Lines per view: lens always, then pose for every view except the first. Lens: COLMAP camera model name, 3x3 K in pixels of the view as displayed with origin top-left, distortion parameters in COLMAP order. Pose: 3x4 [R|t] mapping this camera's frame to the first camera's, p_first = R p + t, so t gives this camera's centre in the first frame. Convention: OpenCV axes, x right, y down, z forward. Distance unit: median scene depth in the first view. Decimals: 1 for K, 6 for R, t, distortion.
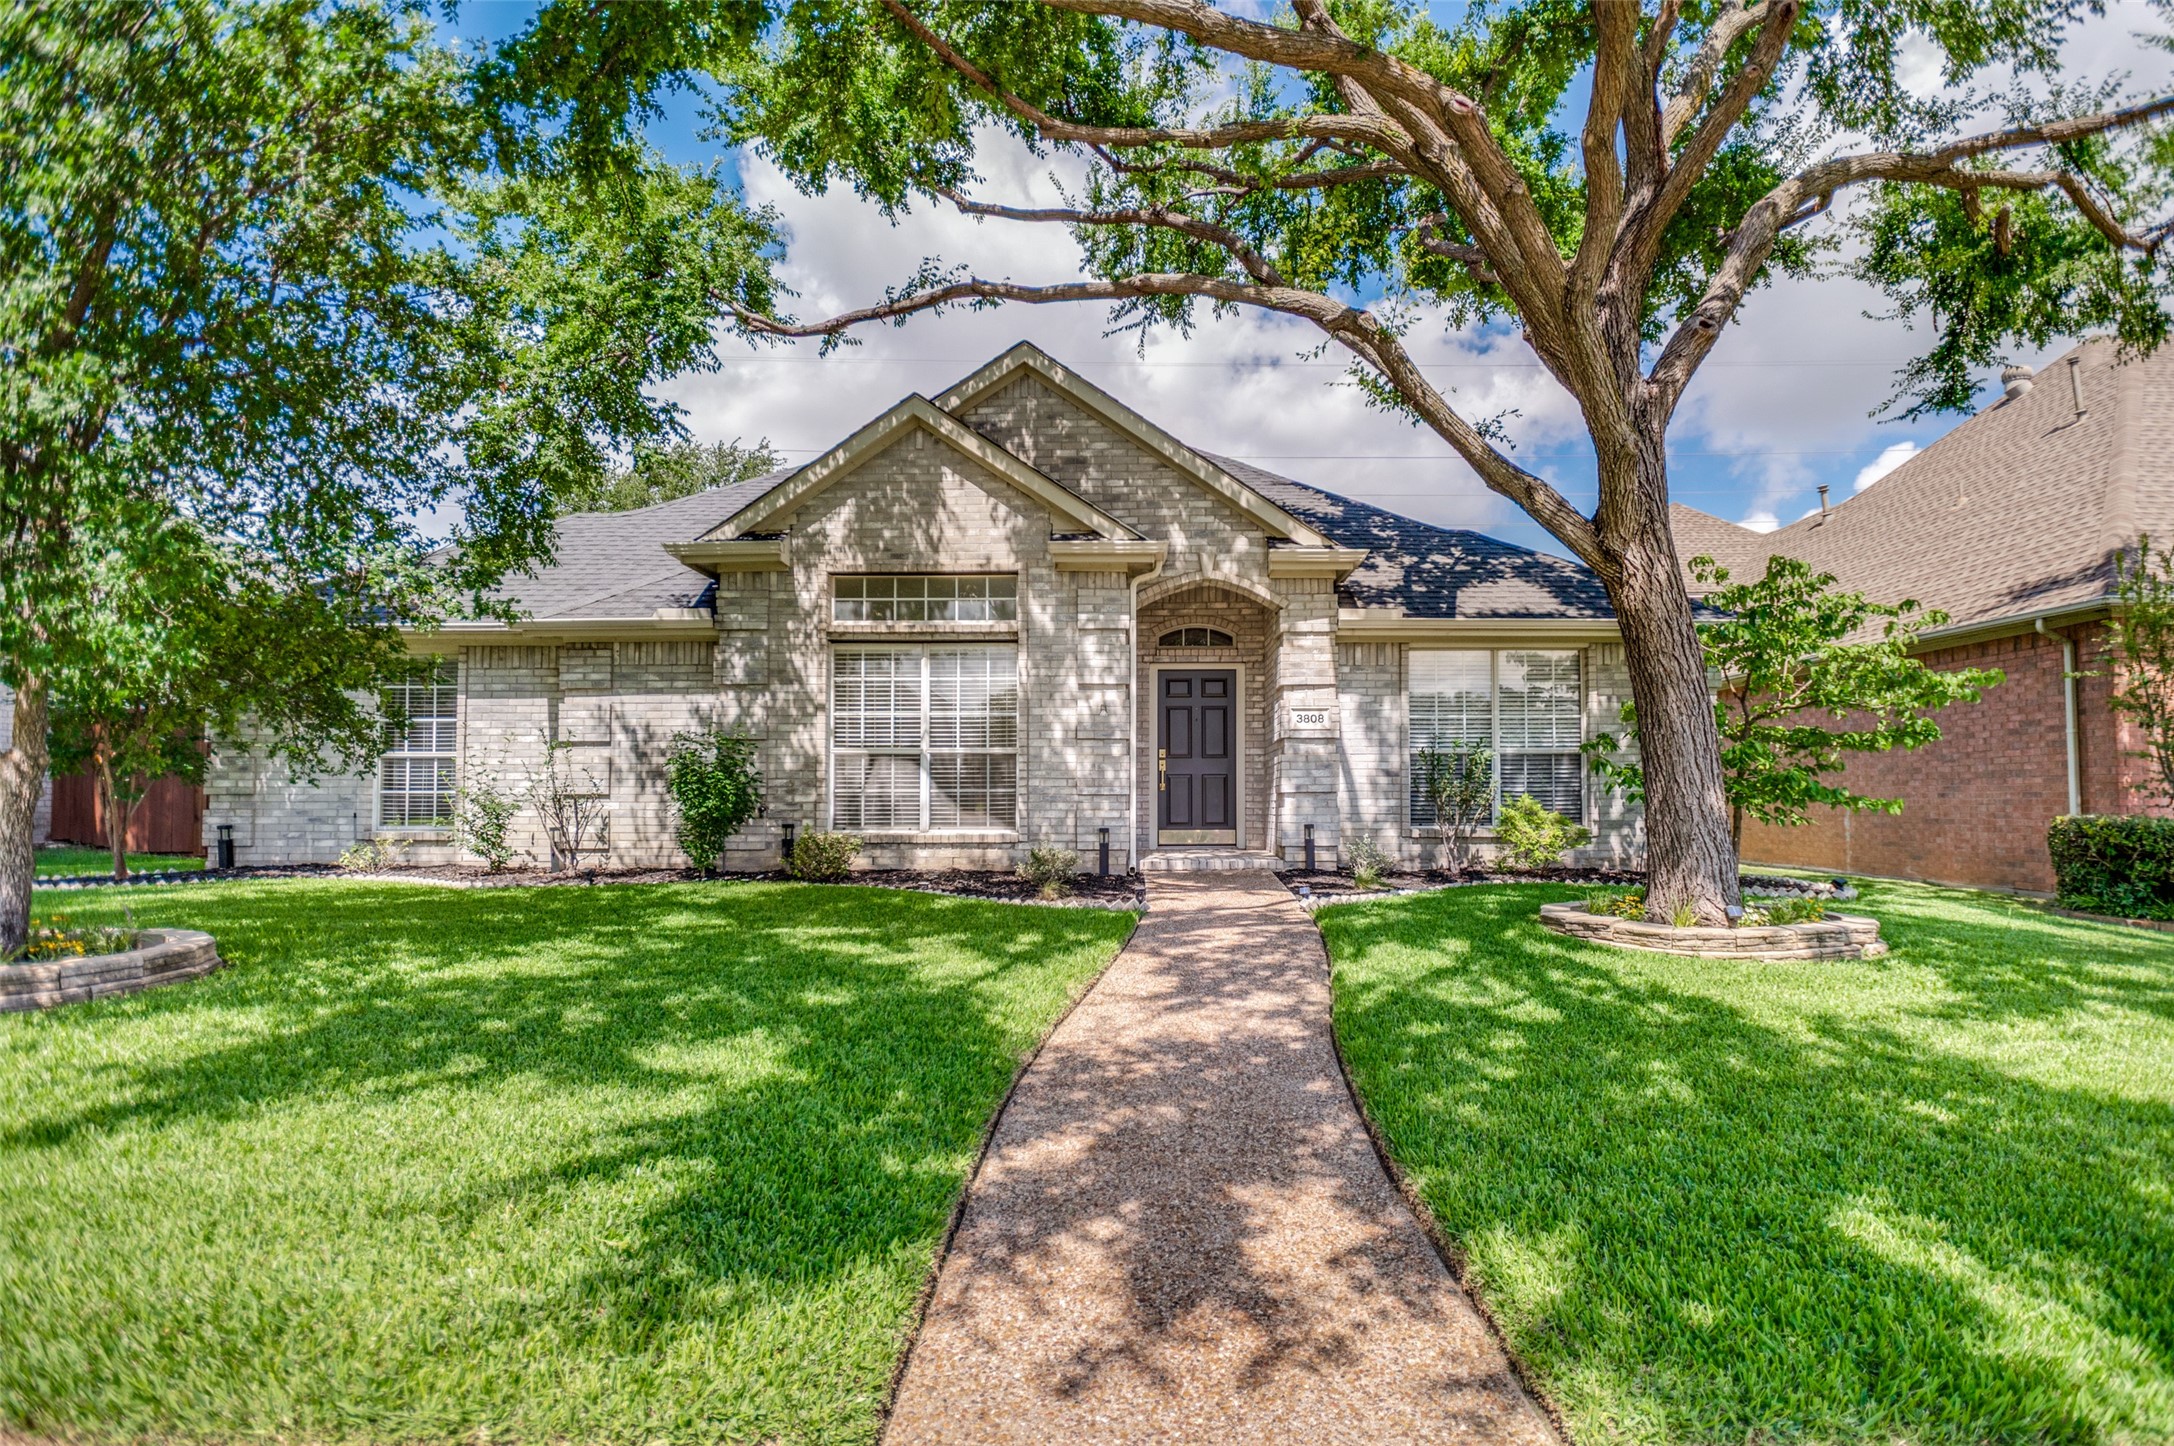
lens RADIAL K [[1086.0, 0, 1086.9], [0, 1086.0, 716.1], [0, 0, 1]] dist [-0.005763, -0.000380]
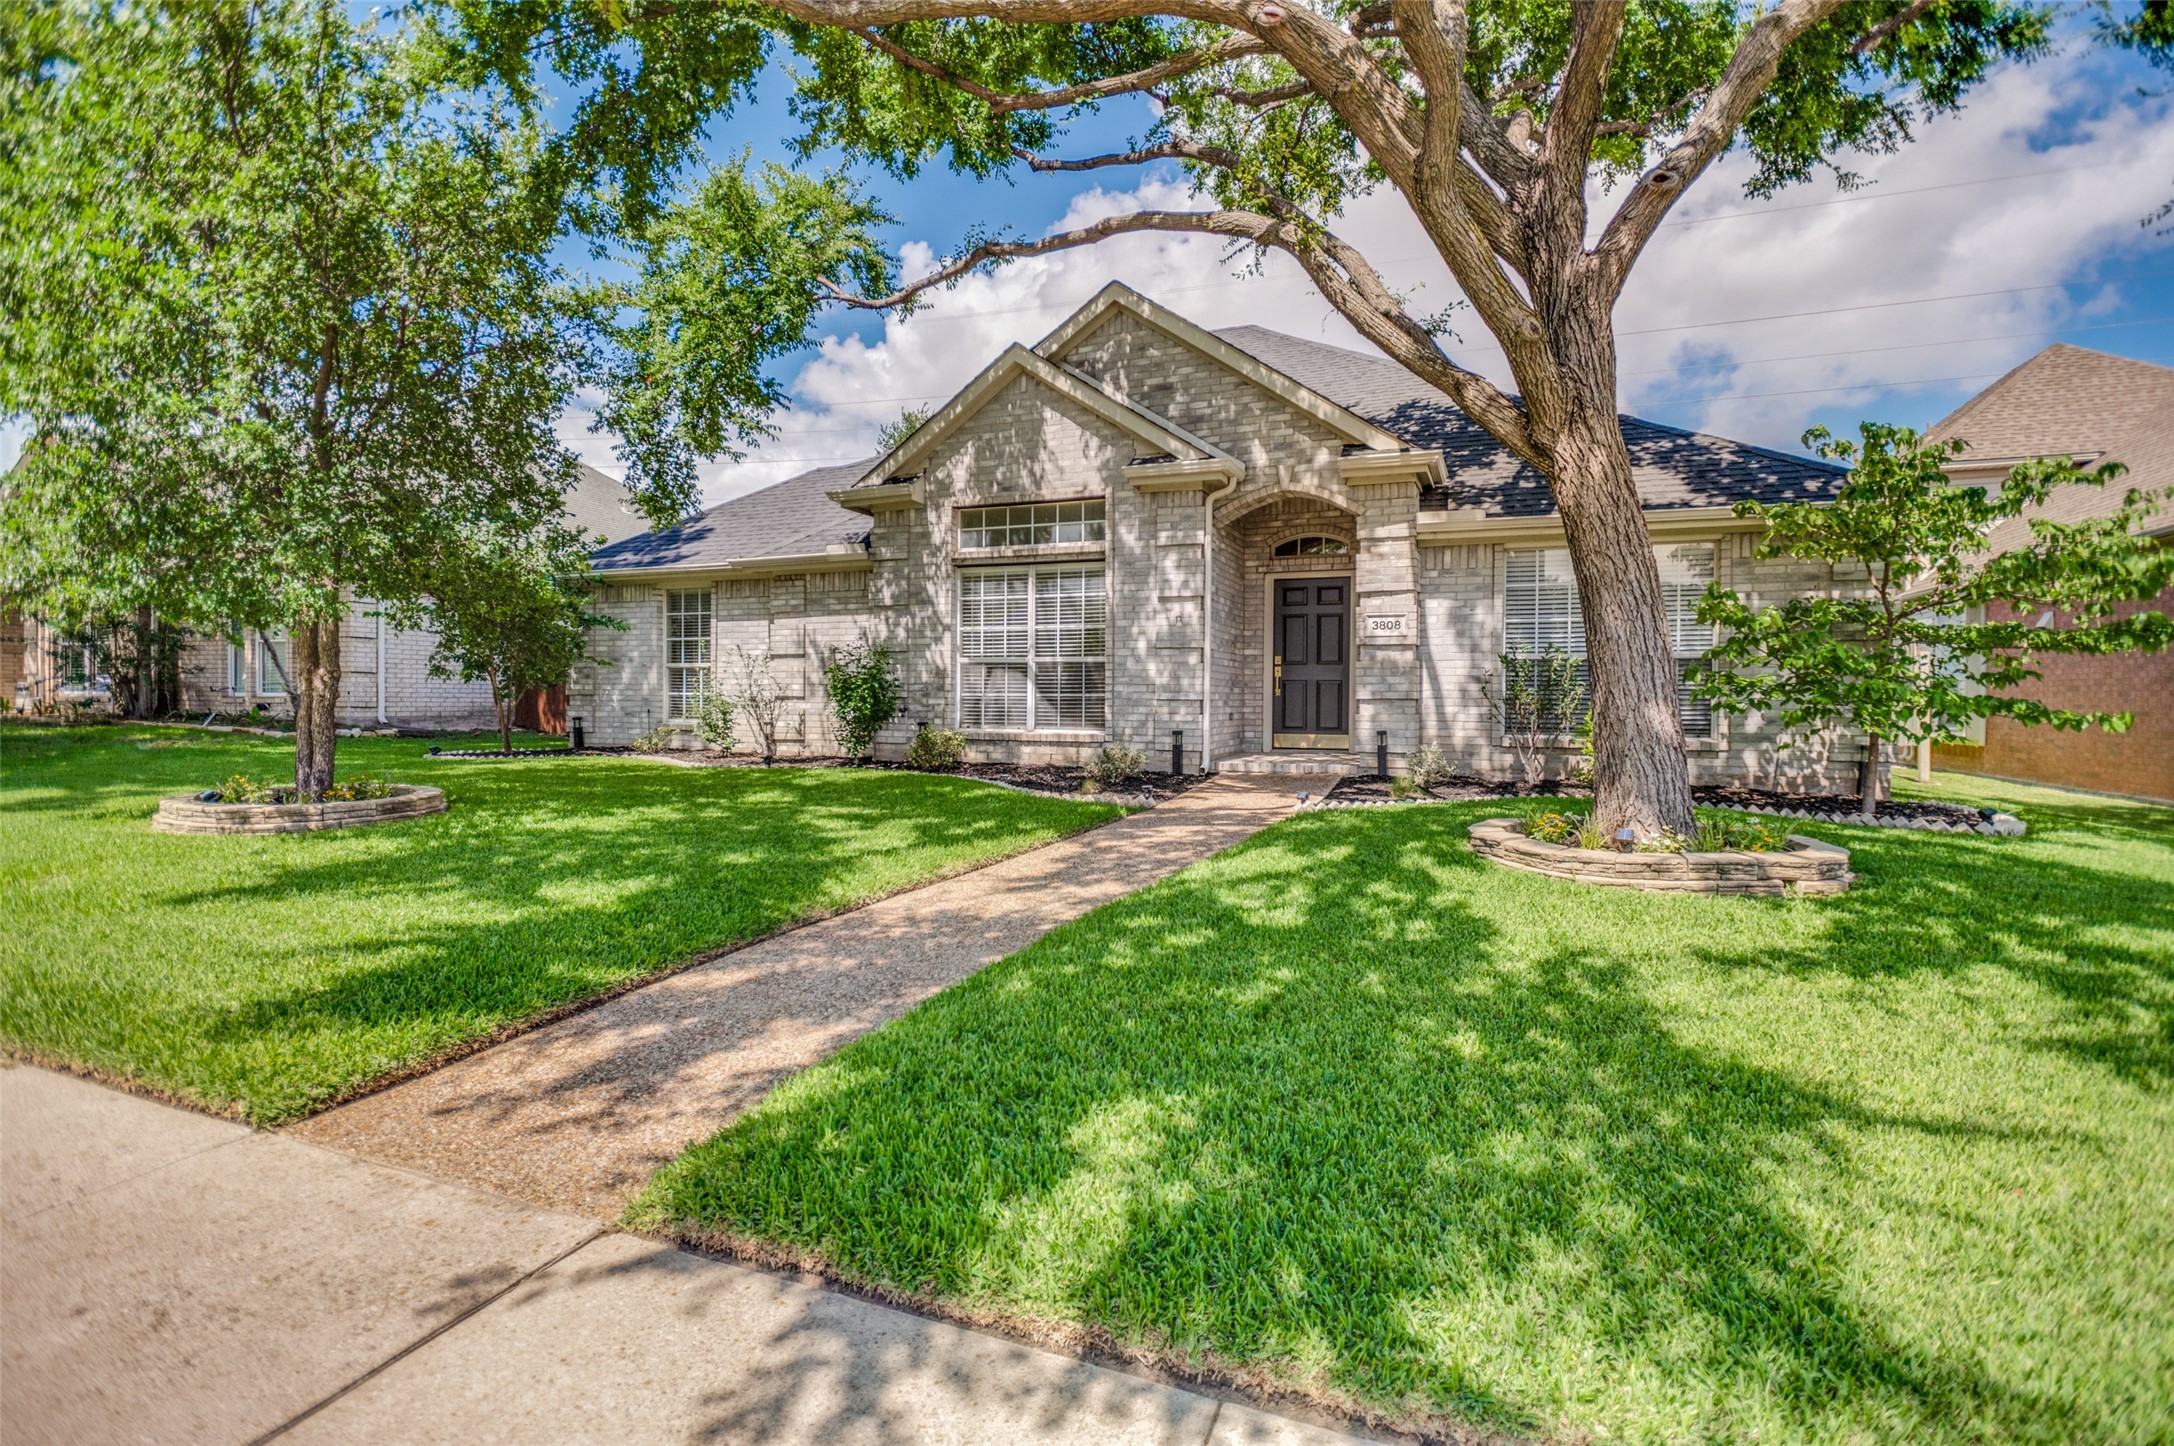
lens RADIAL K [[1037.2, 0, 1084.6], [0, 1037.2, 654.8], [0, 0, 1]] dist [0.001210, -0.000691]
pose [[0.928087, -0.007928, -0.372280, 0.304028], [0.019862, 0.999404, 0.028230, -0.003093], [0.371834, -0.033594, 0.927691, 0.014348]]
